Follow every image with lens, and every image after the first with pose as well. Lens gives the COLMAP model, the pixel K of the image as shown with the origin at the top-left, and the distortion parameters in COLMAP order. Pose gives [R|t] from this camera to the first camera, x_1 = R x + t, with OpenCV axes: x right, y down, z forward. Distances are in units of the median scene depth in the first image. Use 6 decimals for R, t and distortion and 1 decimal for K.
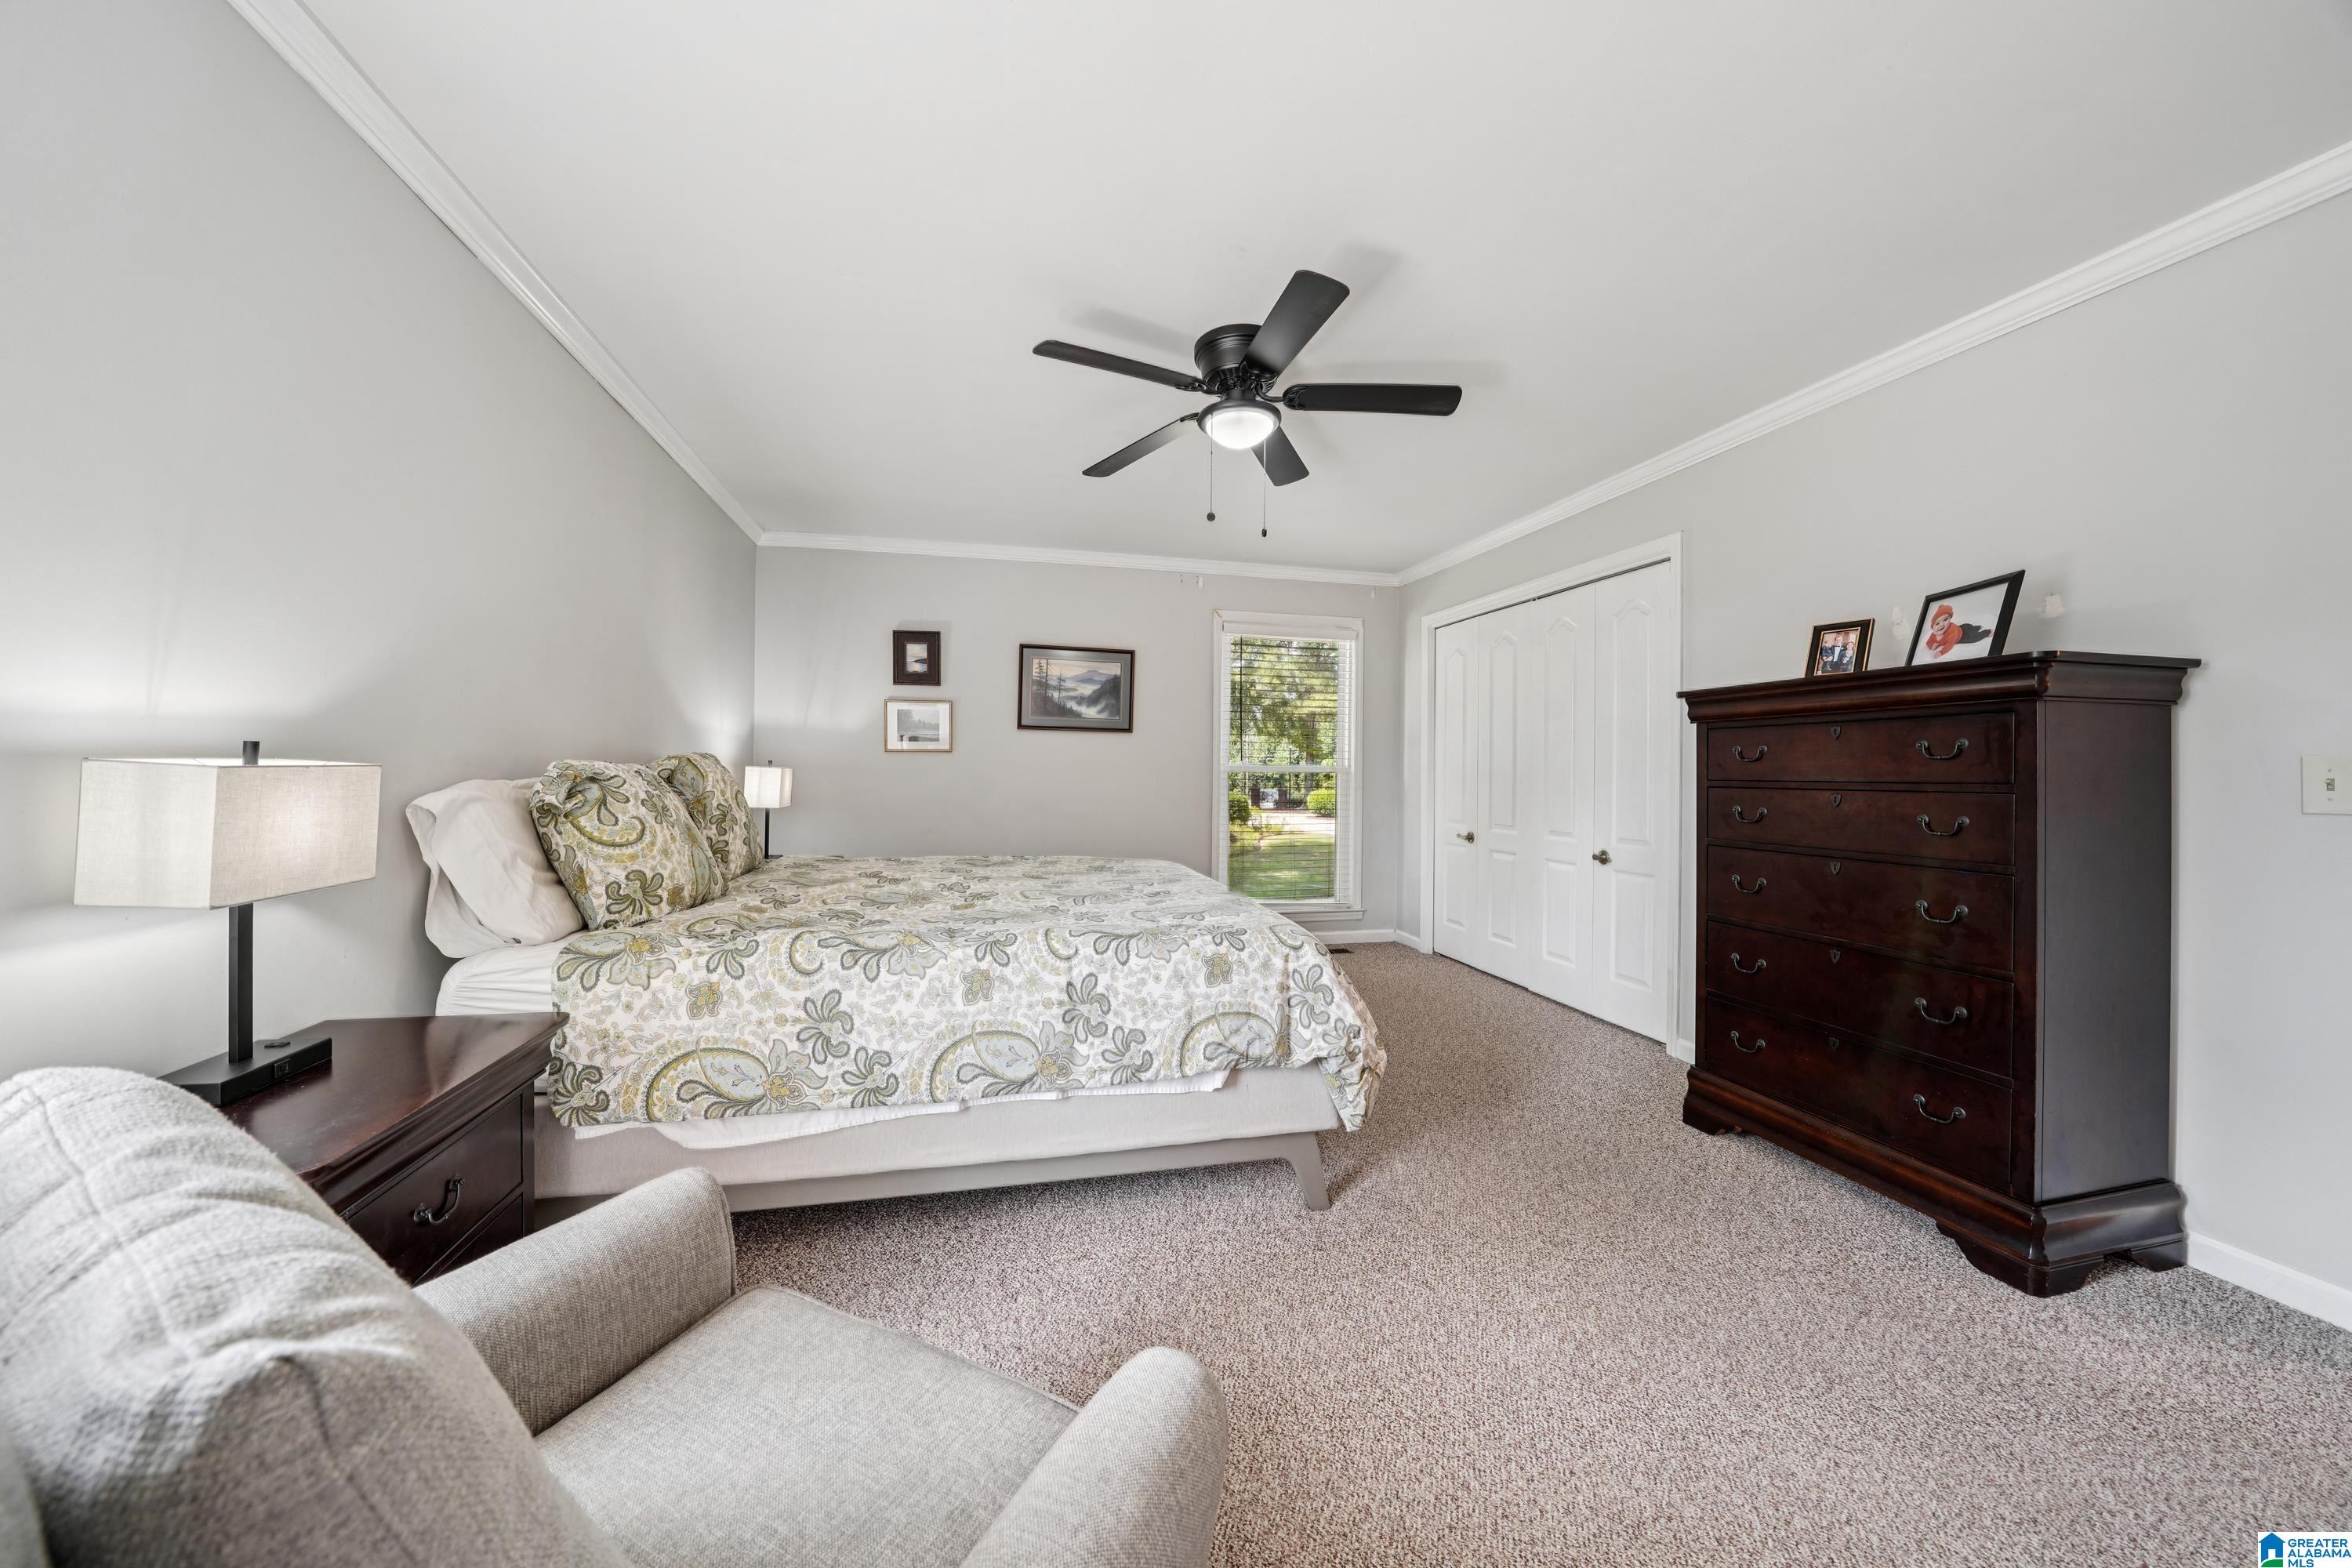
lens RADIAL K [[829.0, 0, 1155.4], [0, 829.0, 762.1], [0, 0, 1]] dist [-0.026318, 0.003680]
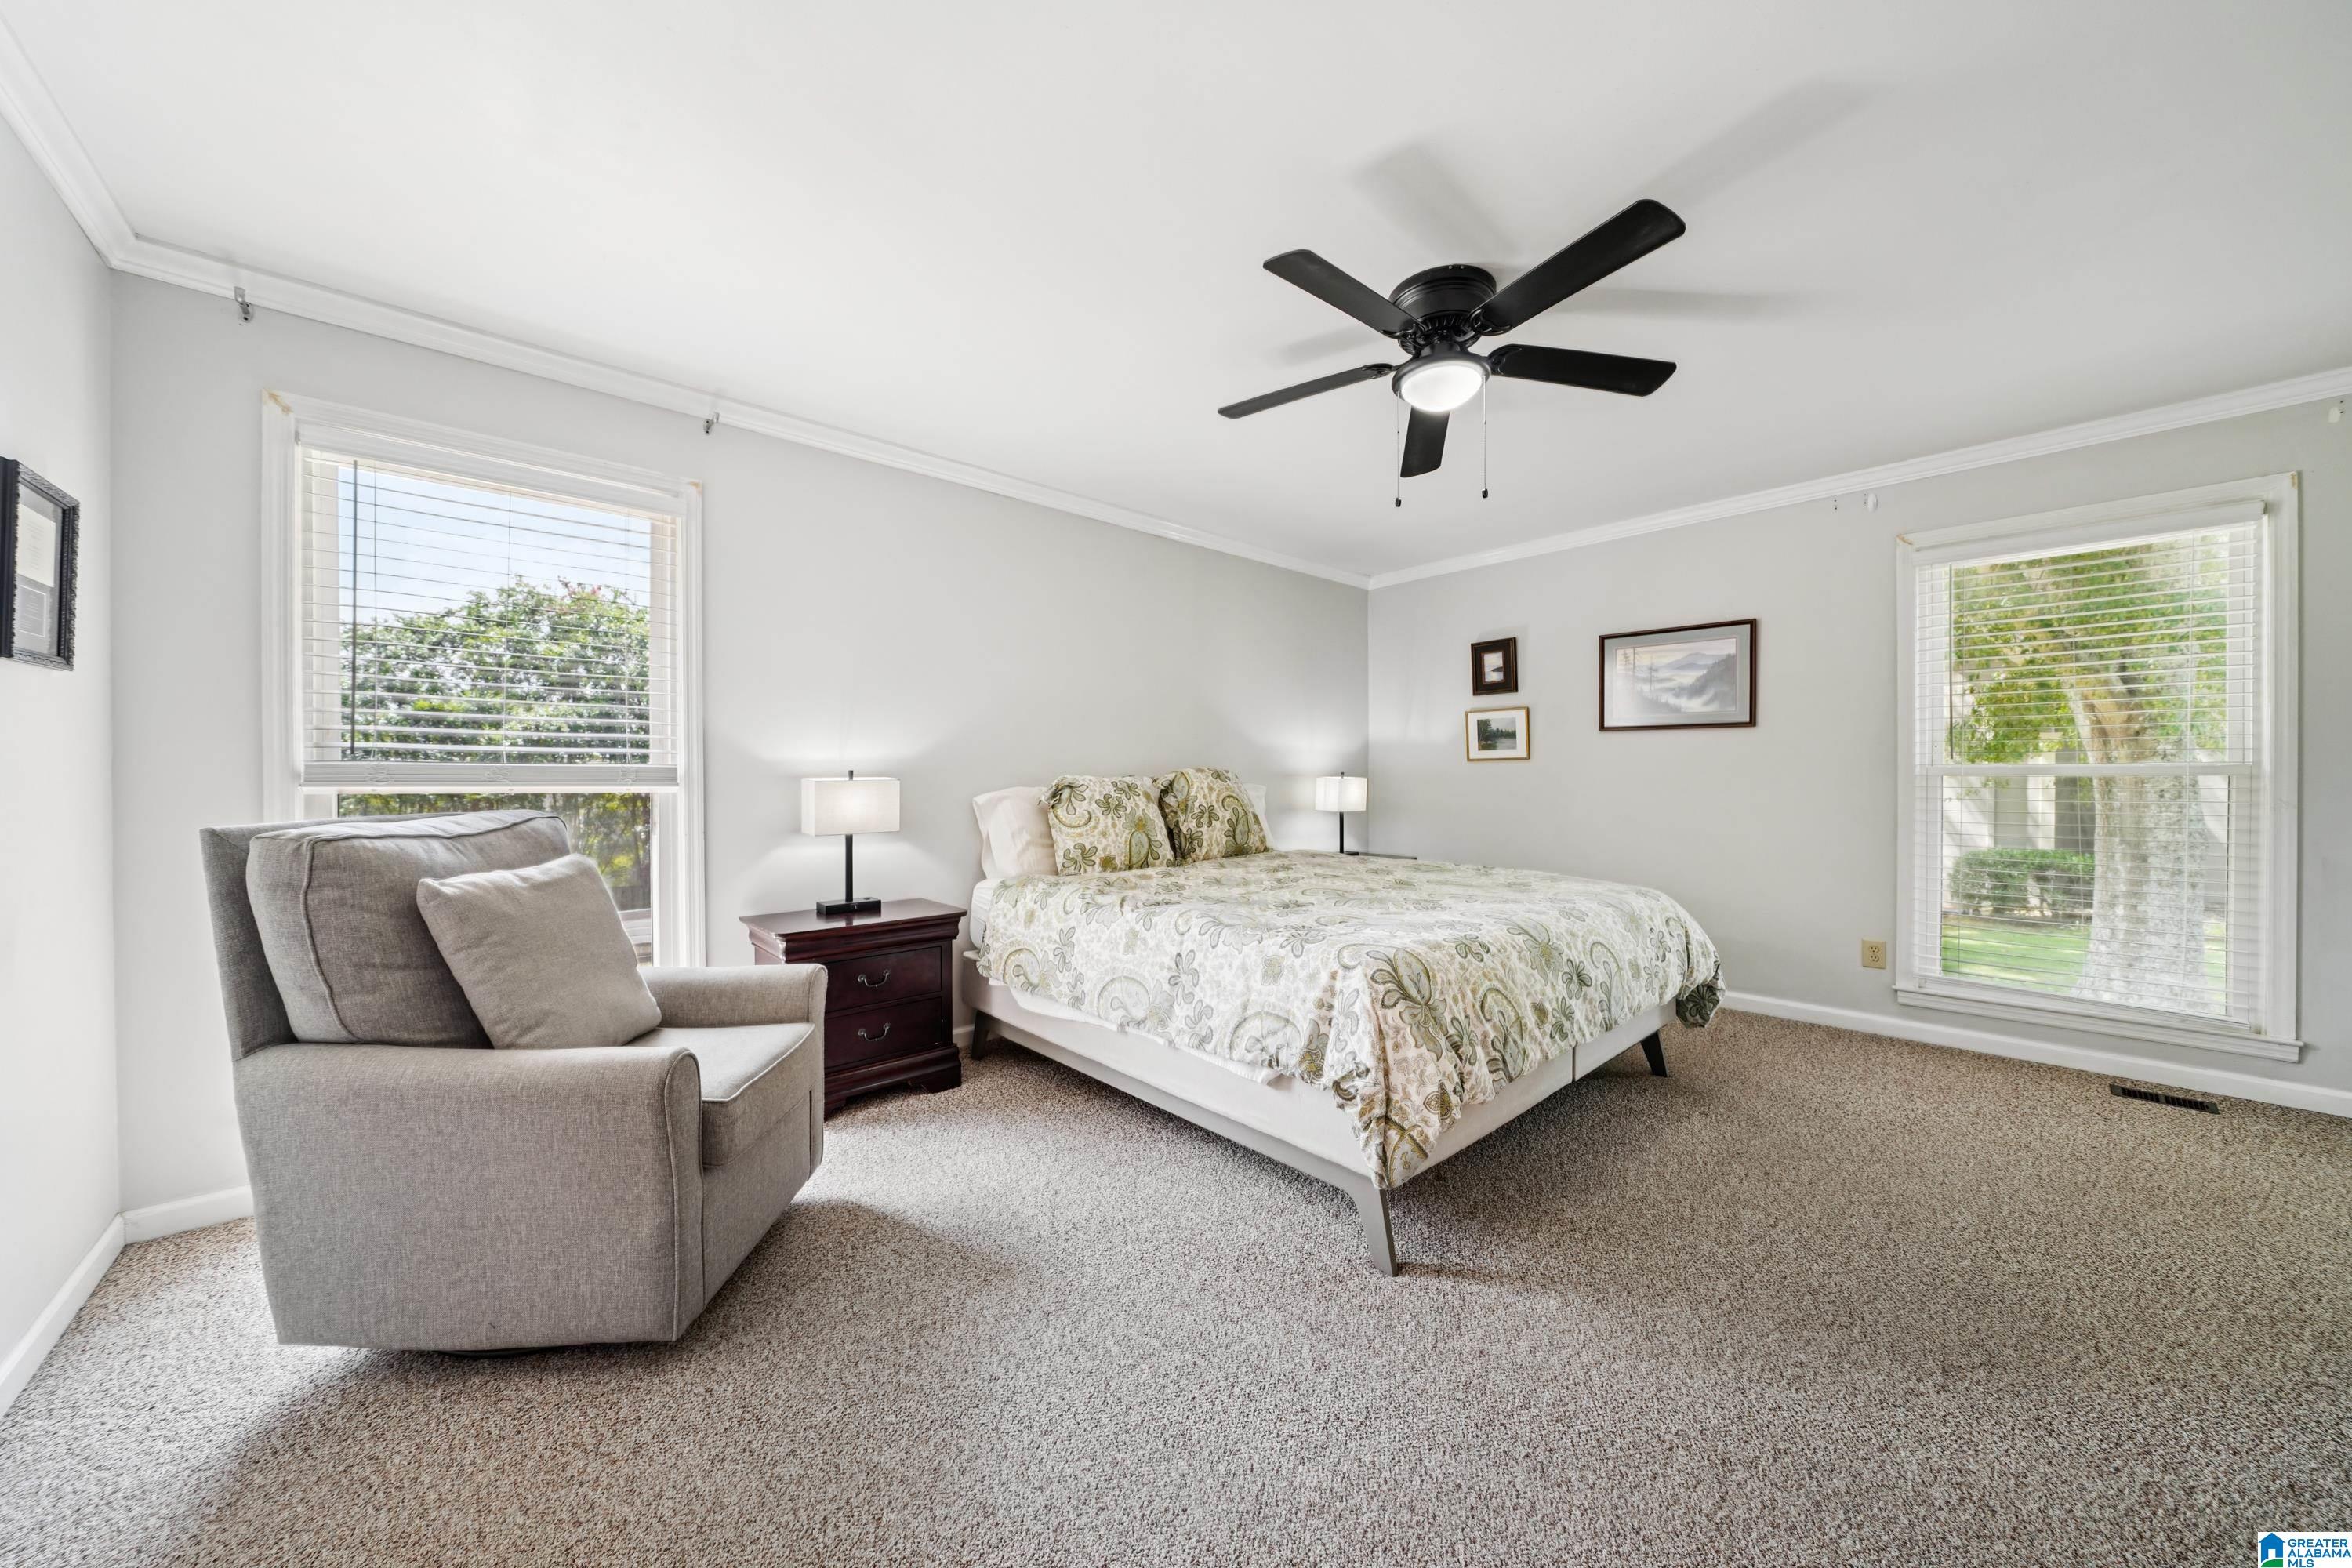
lens RADIAL K [[817.9, 0, 1176.0], [0, 817.9, 784.0], [0, 0, 1]] dist [-0.010175, -0.000083]
pose [[0.484090, -0.004458, -0.875007, 0.873651], [0.016991, 0.999846, 0.004306, 0.012136], [0.874853, -0.016952, 0.484092, 0.391552]]
